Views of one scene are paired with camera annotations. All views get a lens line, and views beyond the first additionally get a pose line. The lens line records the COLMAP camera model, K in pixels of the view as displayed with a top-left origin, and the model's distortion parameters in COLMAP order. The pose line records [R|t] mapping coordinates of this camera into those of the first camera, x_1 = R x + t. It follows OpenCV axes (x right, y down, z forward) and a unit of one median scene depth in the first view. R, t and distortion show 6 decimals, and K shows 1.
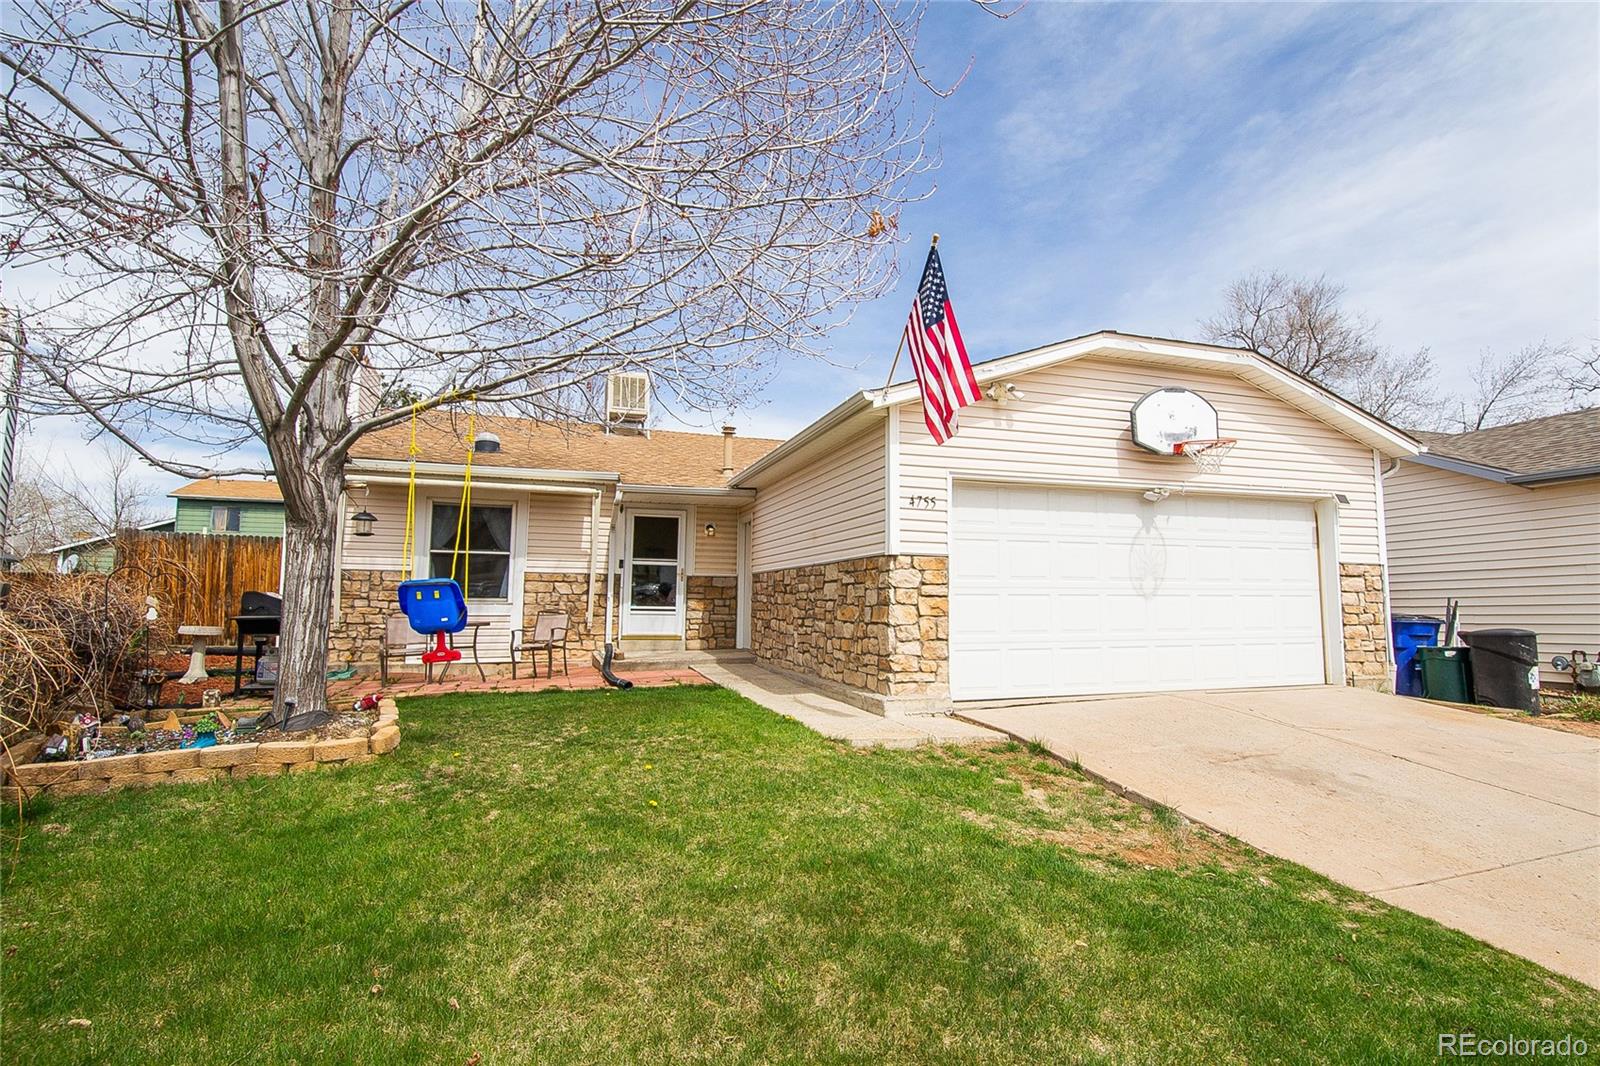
lens RADIAL K [[755.7, 0, 797.1], [0, 755.7, 523.8], [0, 0, 1]] dist [0.000405, 0.000012]
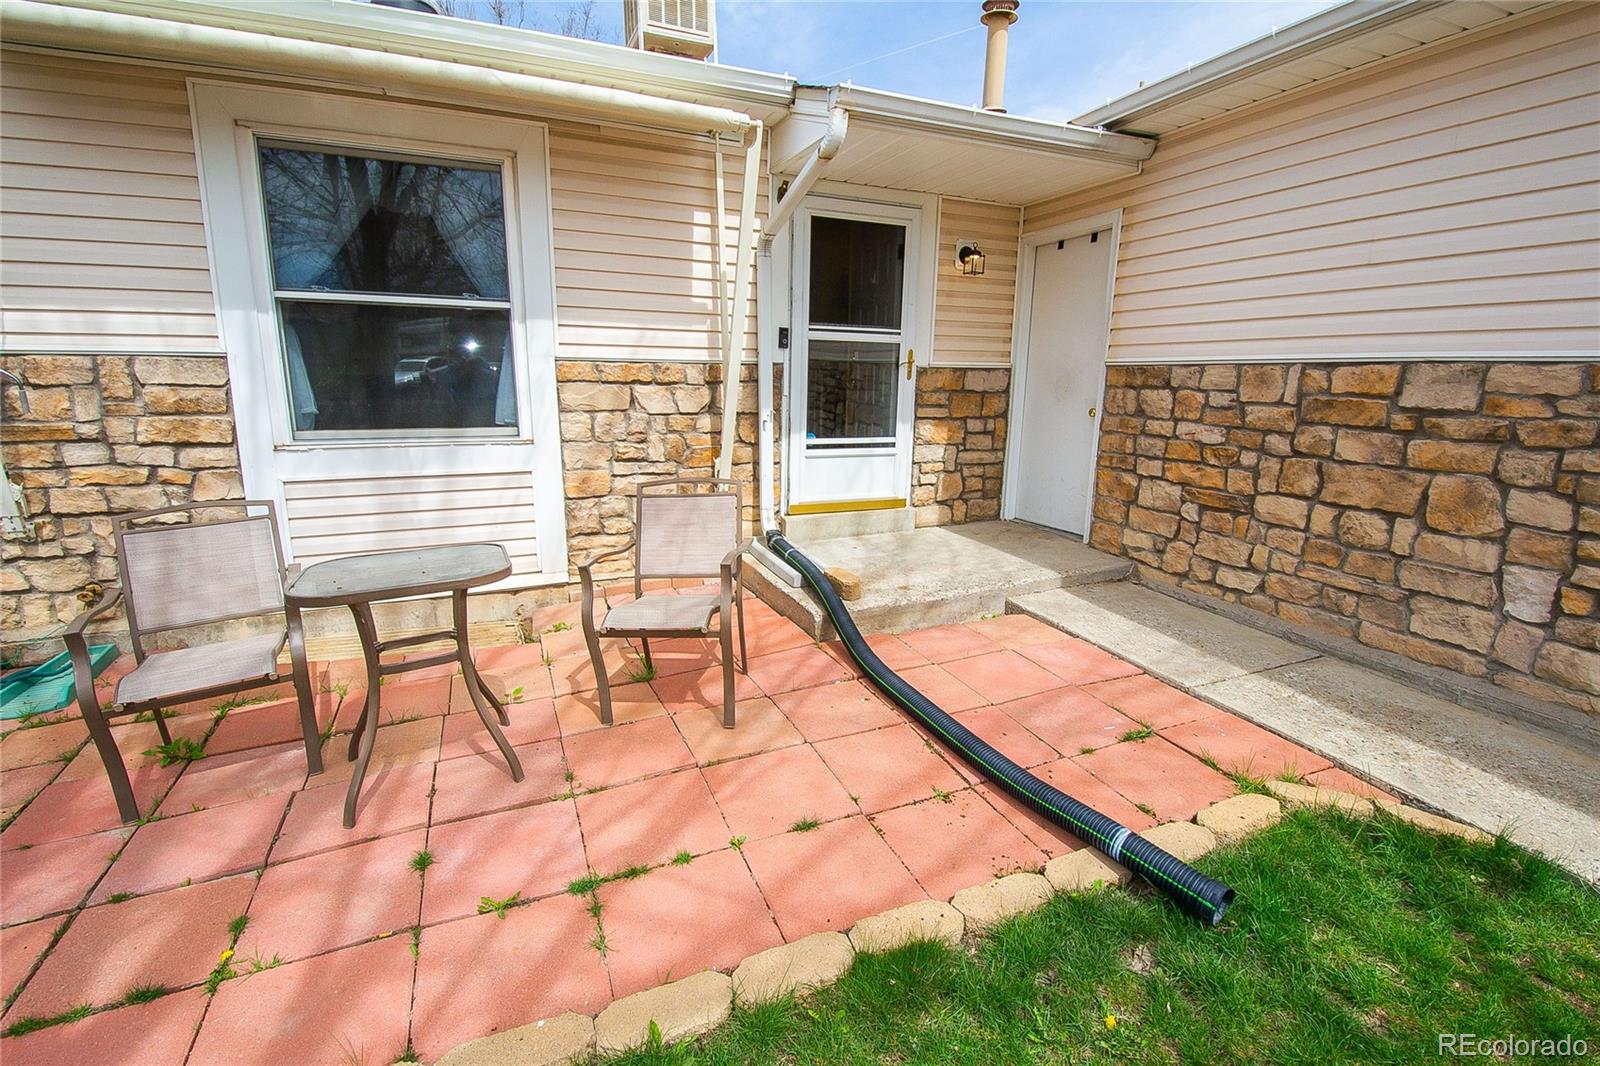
lens RADIAL K [[714.9, 0, 808.7], [0, 714.9, 531.2], [0, 0, 1]] dist [-0.009851, -0.000859]
pose [[0.996139, -0.014596, 0.086568, -0.255359], [-0.012872, 0.951142, 0.308486, 0.032926], [-0.086842, -0.308409, 0.947282, 0.596534]]
